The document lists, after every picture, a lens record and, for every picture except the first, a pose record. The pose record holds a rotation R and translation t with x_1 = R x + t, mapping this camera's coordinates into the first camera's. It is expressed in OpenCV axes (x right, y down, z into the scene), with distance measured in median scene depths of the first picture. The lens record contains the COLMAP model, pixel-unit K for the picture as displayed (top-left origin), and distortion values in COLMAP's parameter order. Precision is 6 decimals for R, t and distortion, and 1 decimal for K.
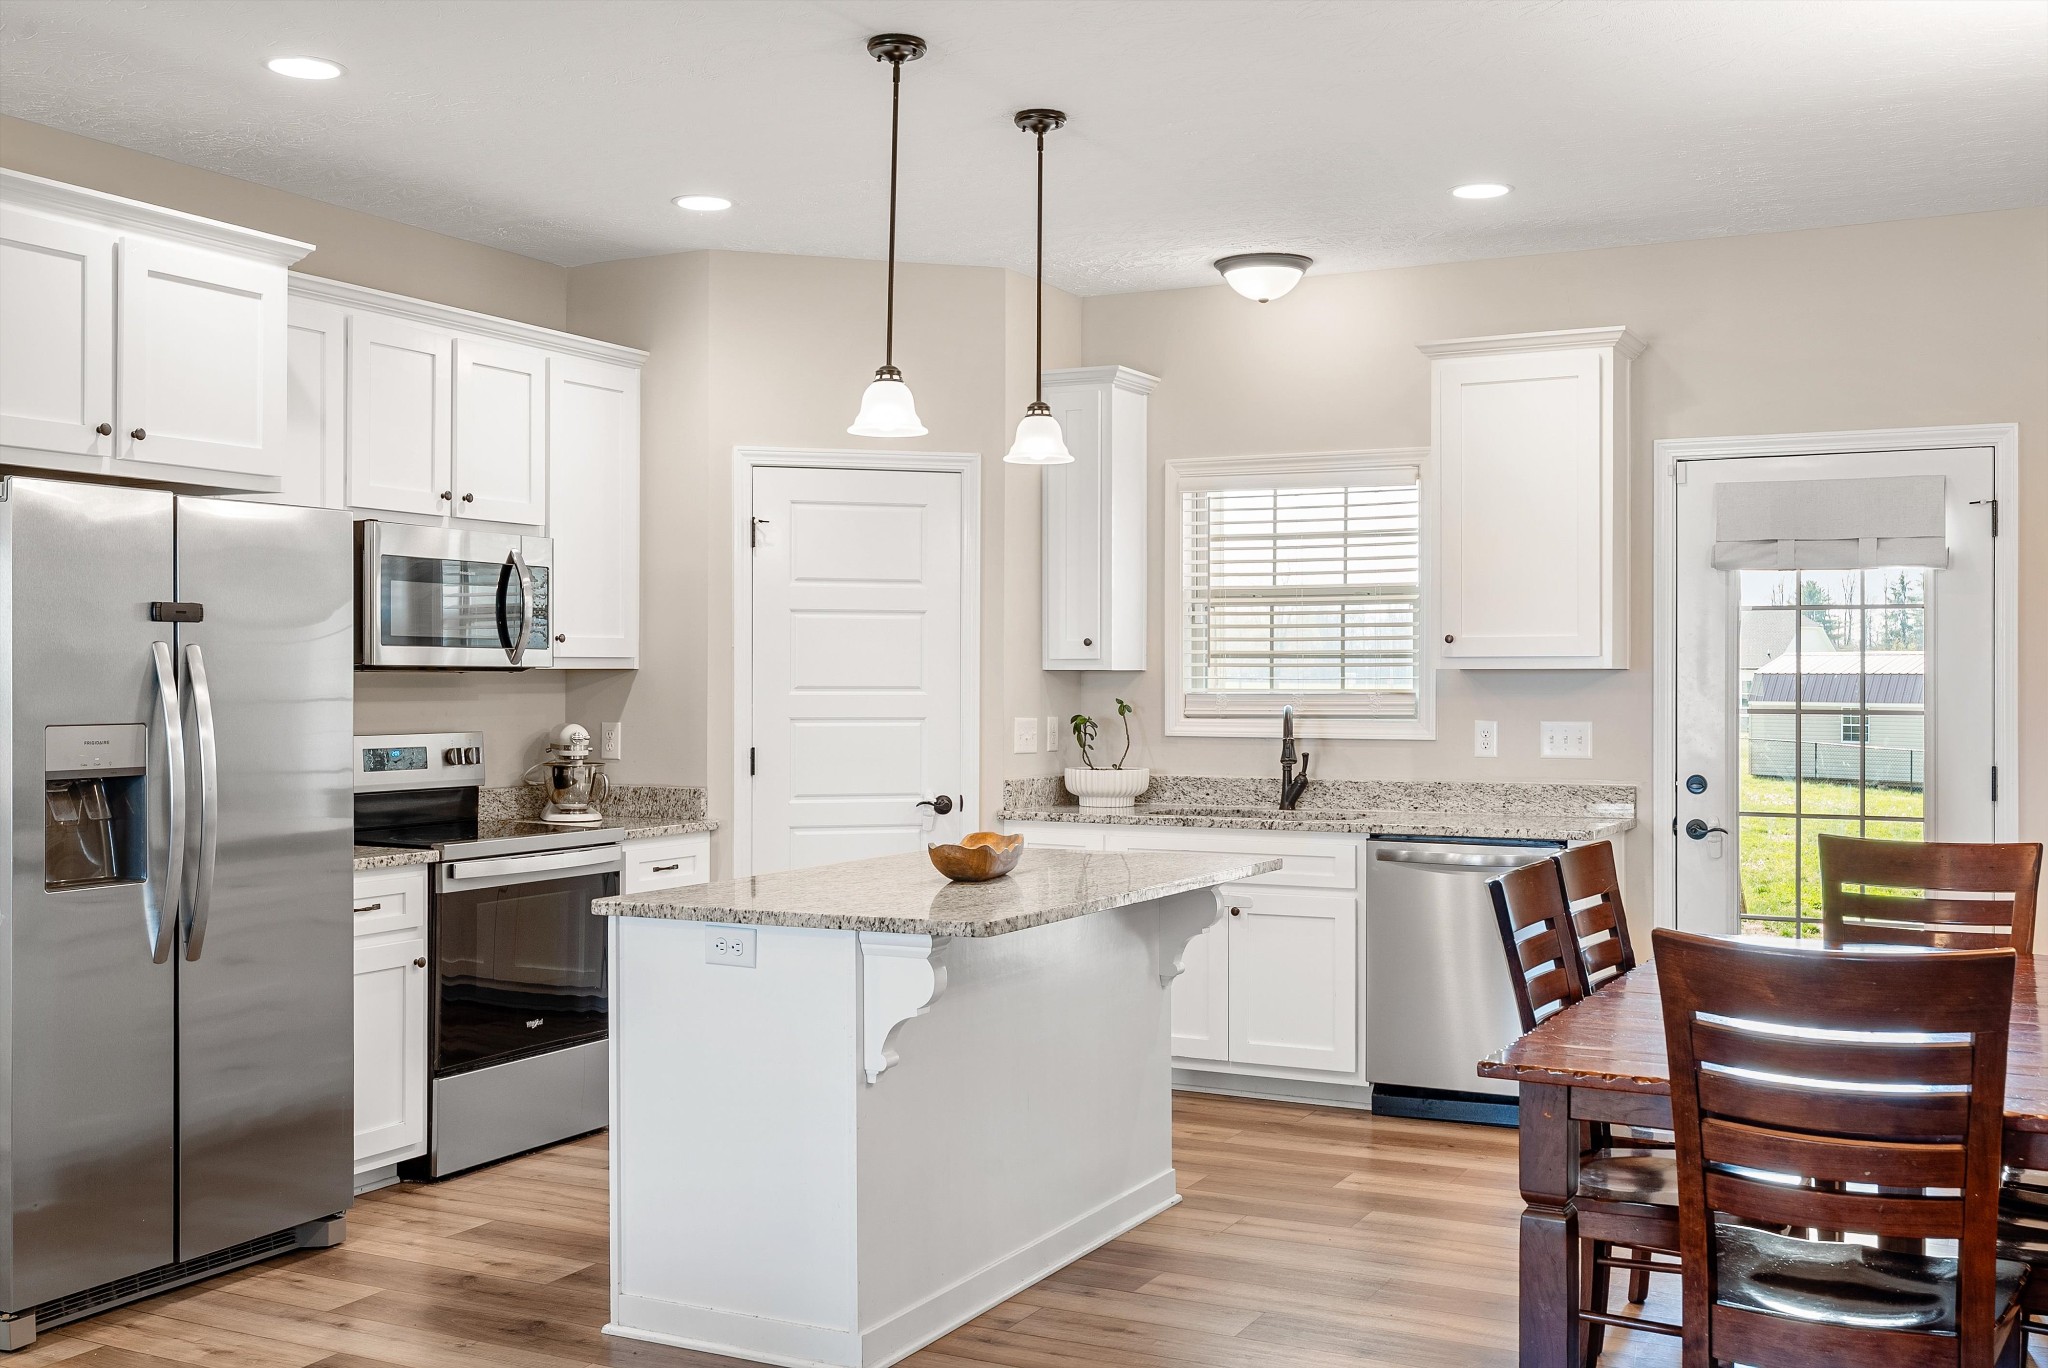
lens RADIAL K [[2018.7, 0, 1024.9], [0, 2018.7, 674.4], [0, 0, 1]] dist [0.008779, 0.000000]
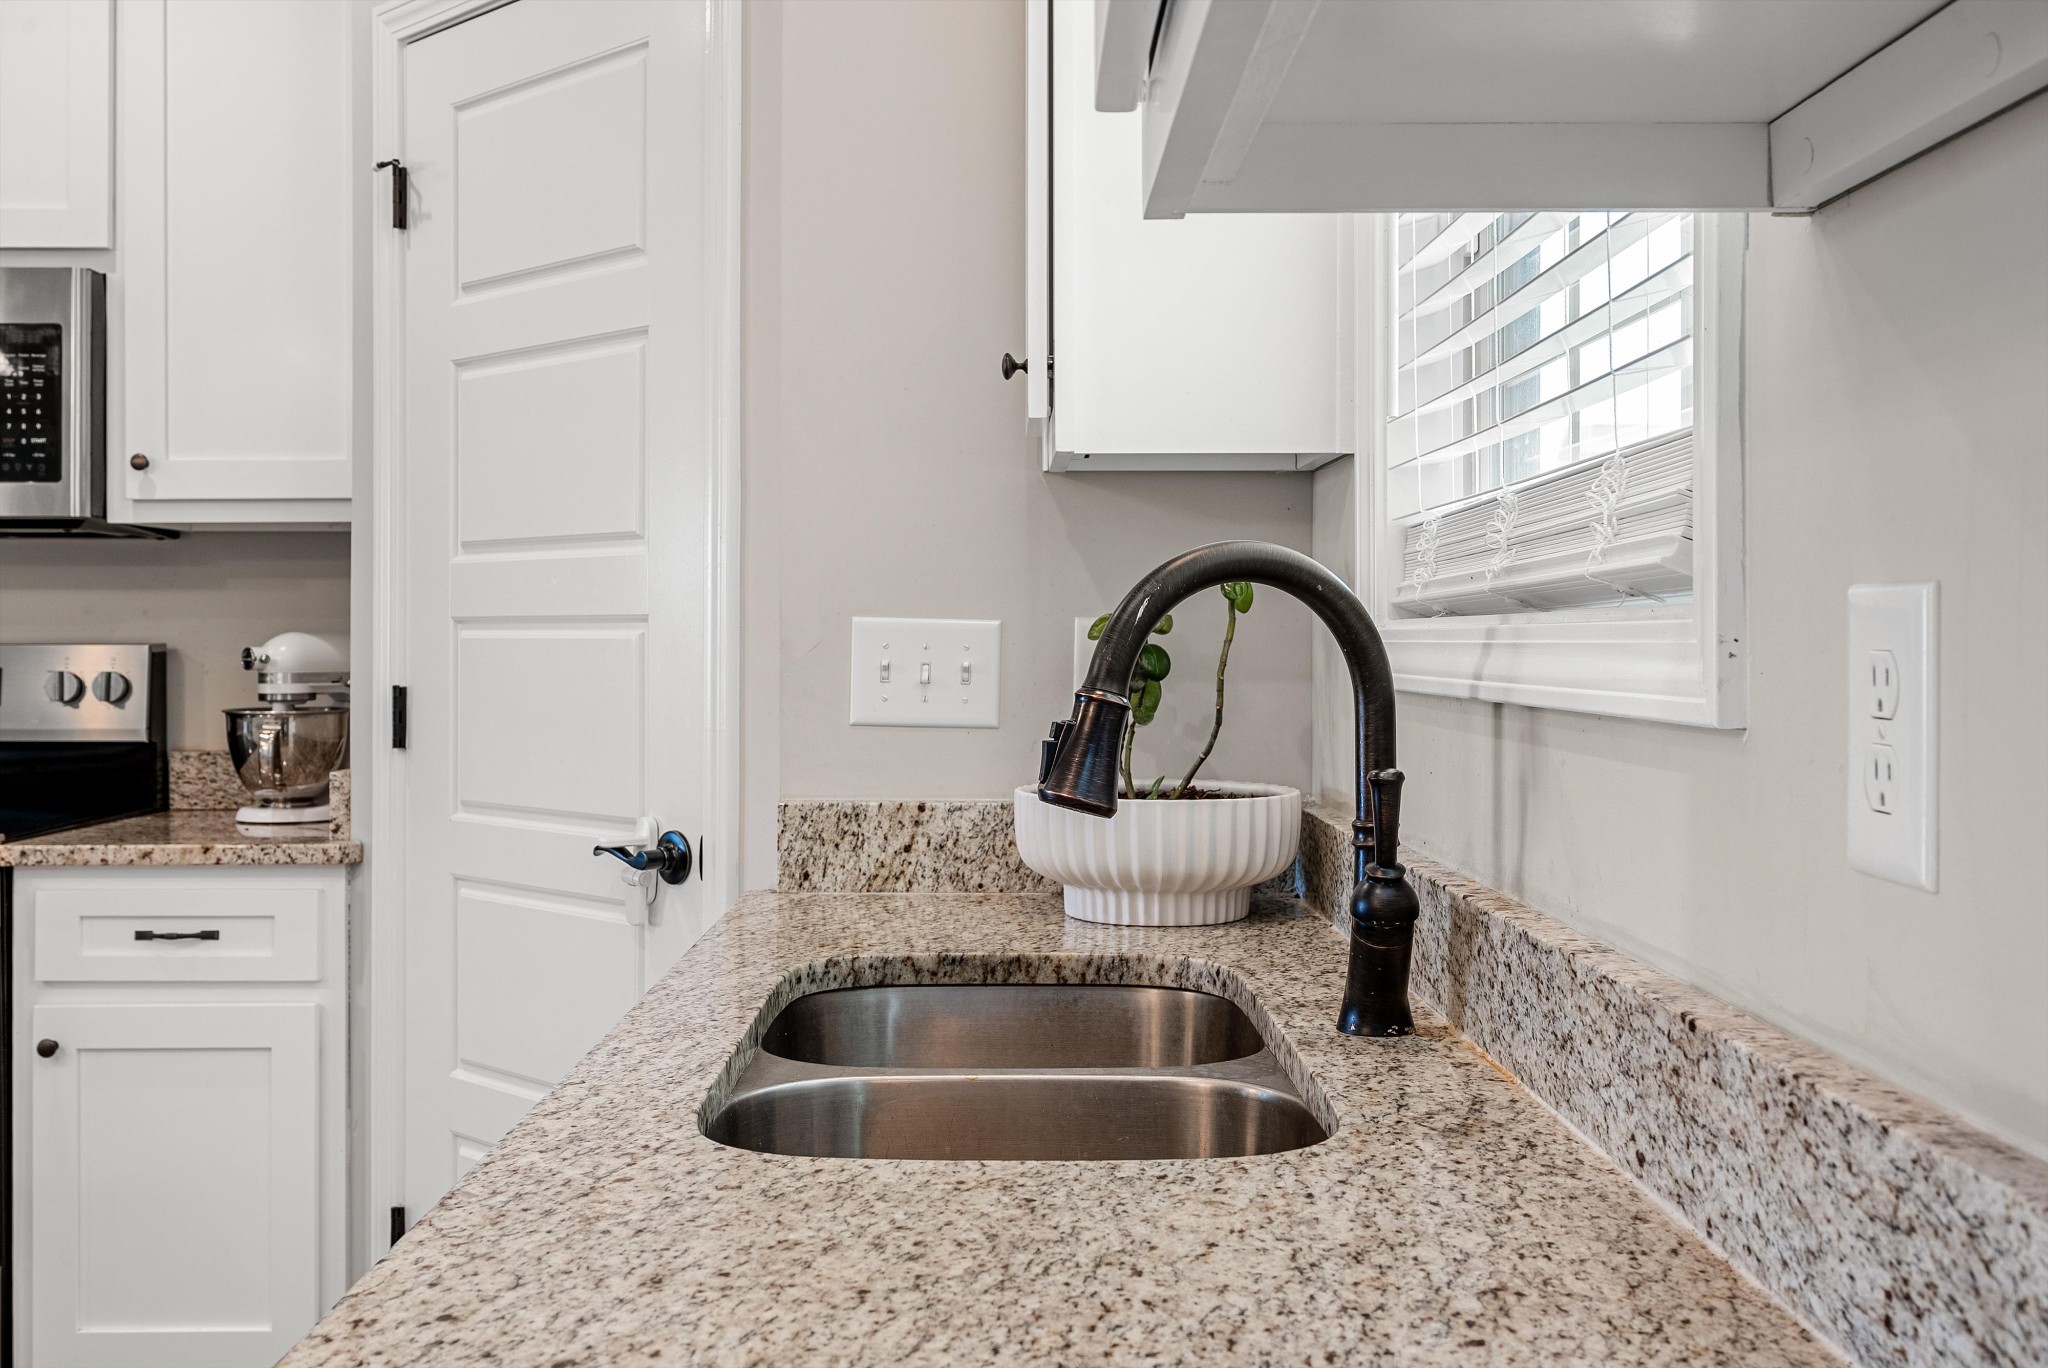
lens RADIAL K [[2018.7, 0, 1011.5], [0, 2018.7, 623.9], [0, 0, 1]] dist [0.008779, 0.000000]
pose [[0.466853, -0.008816, -0.884291, 0.332749], [0.003654, 0.999961, -0.008039, 0.028114], [0.884327, 0.000522, 0.466867, 0.959067]]
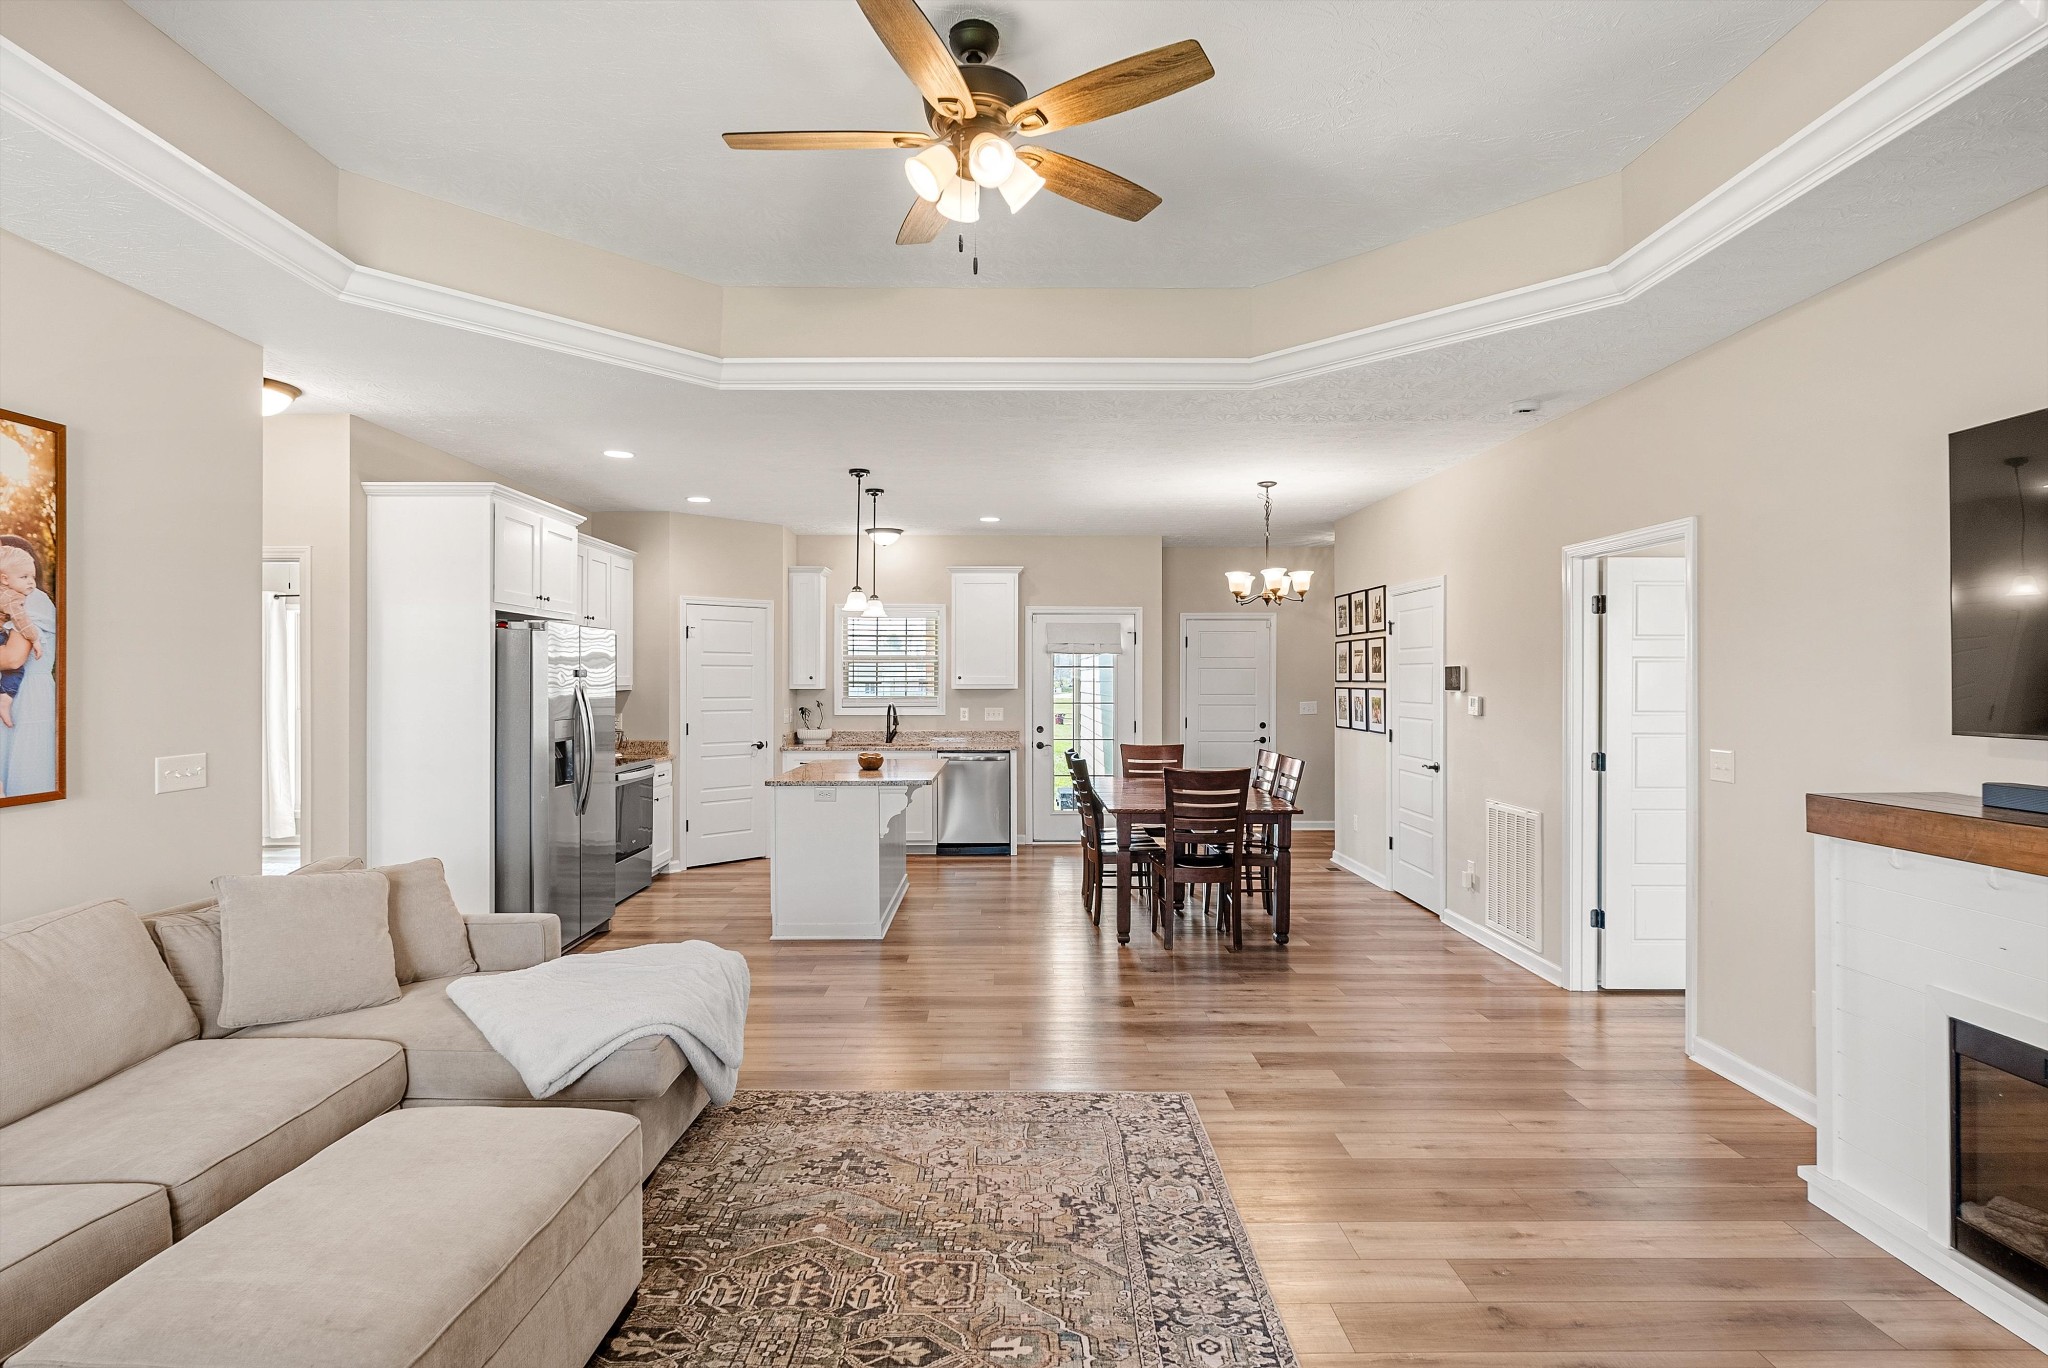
lens RADIAL K [[1029.5, 0, 1001.9], [0, 1029.5, 675.3], [0, 0, 1]] dist [-0.008959, 0.001755]
pose [[0.886743, 0.000990, 0.462261, -0.383130], [-0.000009, 0.999998, -0.002124, -0.018092], [-0.462262, 0.001879, 0.886741, -0.249299]]
